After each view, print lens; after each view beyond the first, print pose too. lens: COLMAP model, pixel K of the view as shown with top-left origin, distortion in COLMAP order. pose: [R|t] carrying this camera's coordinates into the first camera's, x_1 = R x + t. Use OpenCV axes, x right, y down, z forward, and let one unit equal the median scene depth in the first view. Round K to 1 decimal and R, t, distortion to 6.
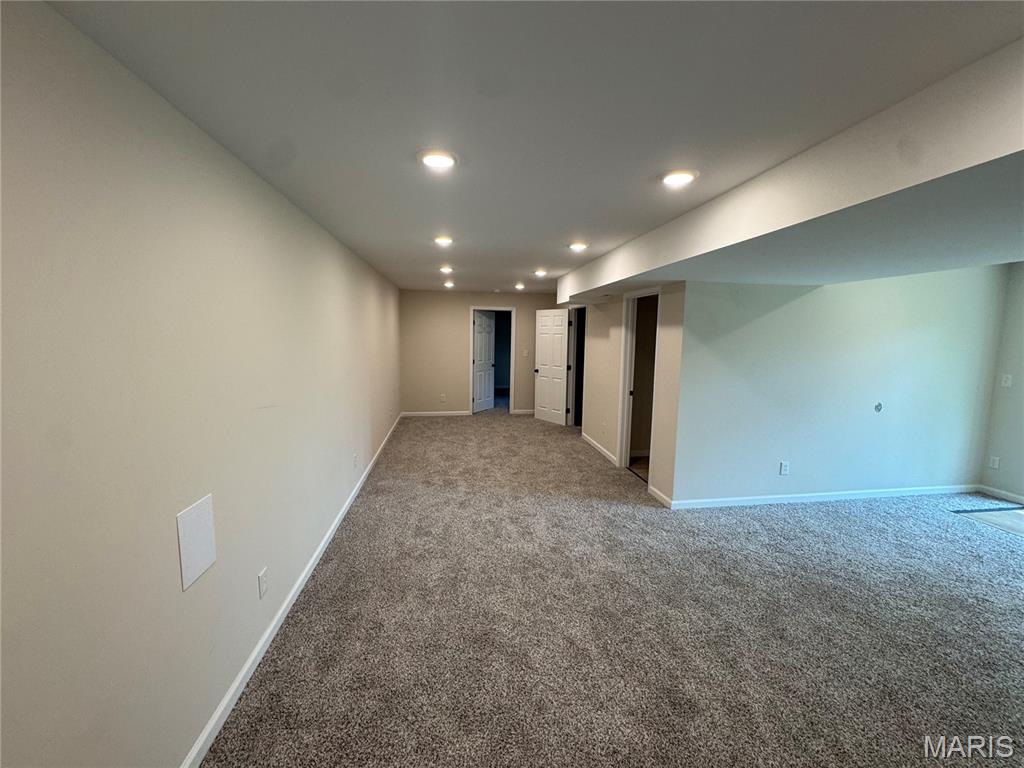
lens RADIAL K [[406.8, 0, 513.0], [0, 406.8, 382.4], [0, 0, 1]] dist [-0.003603, 0.001065]
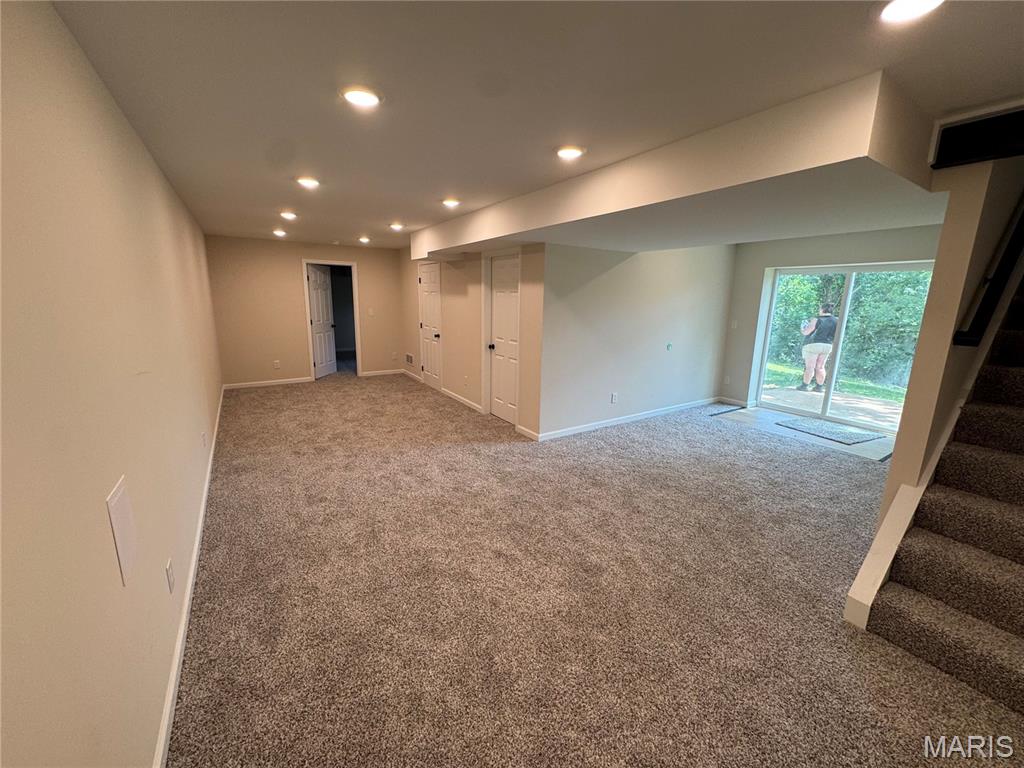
lens RADIAL K [[406.8, 0, 510.1], [0, 406.8, 382.3], [0, 0, 1]] dist [-0.003603, 0.001065]
pose [[0.910452, -0.082902, 0.405221, -0.172506], [0.044242, 0.993606, 0.103875, 0.017530], [-0.411241, -0.076645, 0.908298, -0.029680]]
